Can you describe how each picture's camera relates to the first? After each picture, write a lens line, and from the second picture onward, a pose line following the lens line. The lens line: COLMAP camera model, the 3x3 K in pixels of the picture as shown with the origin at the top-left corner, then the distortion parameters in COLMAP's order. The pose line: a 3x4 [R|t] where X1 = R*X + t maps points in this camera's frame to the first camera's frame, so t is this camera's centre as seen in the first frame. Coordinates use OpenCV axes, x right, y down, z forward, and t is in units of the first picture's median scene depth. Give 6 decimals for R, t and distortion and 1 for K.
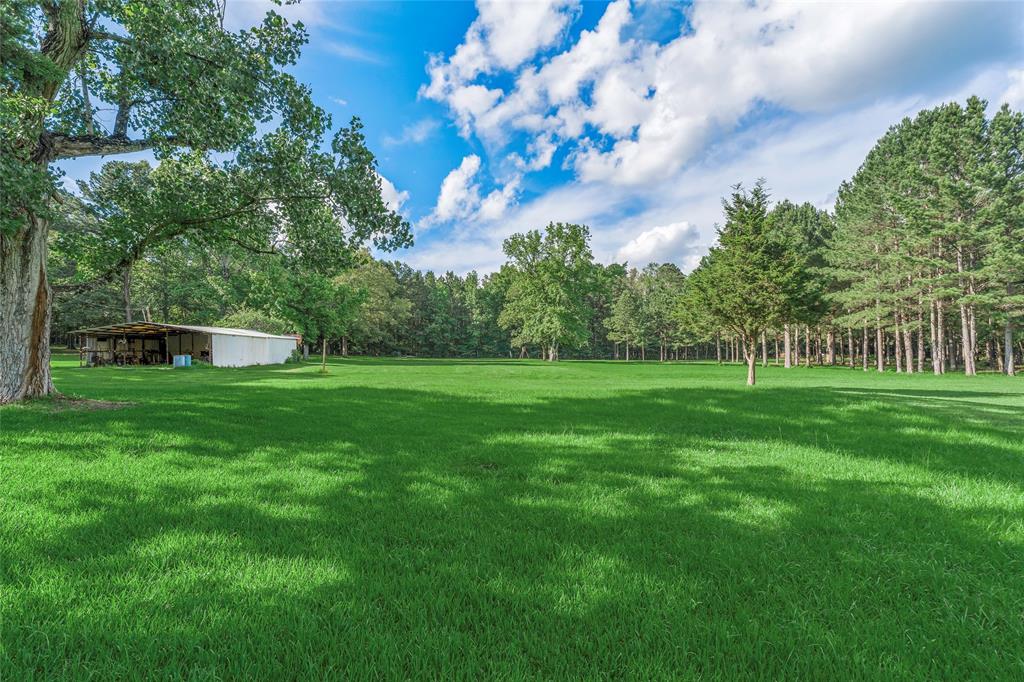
lens RADIAL K [[467.9, 0, 512.0], [0, 467.9, 341.0], [0, 0, 1]] dist [0.000390, 0.000079]
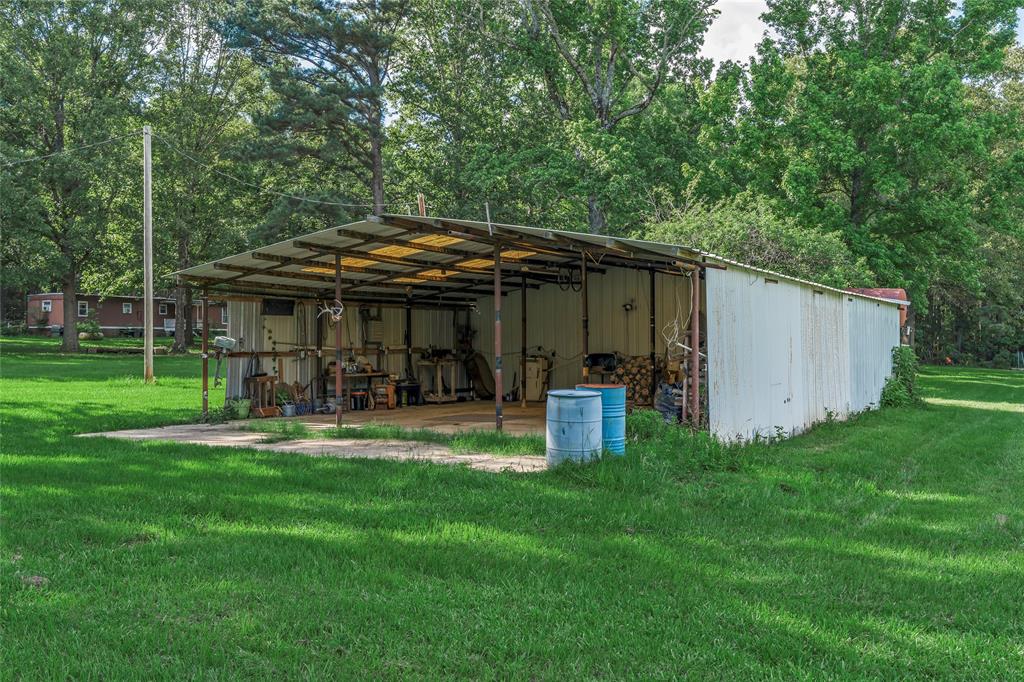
lens RADIAL K [[1029.6, 0, 512.0], [0, 1029.6, 341.0], [0, 0, 1]] dist [-0.000262, -0.000208]
pose [[0.838482, 0.003736, -0.544917, -0.455092], [0.003661, 0.999915, 0.012489, 0.008577], [0.544917, -0.012467, 0.838397, 0.587977]]
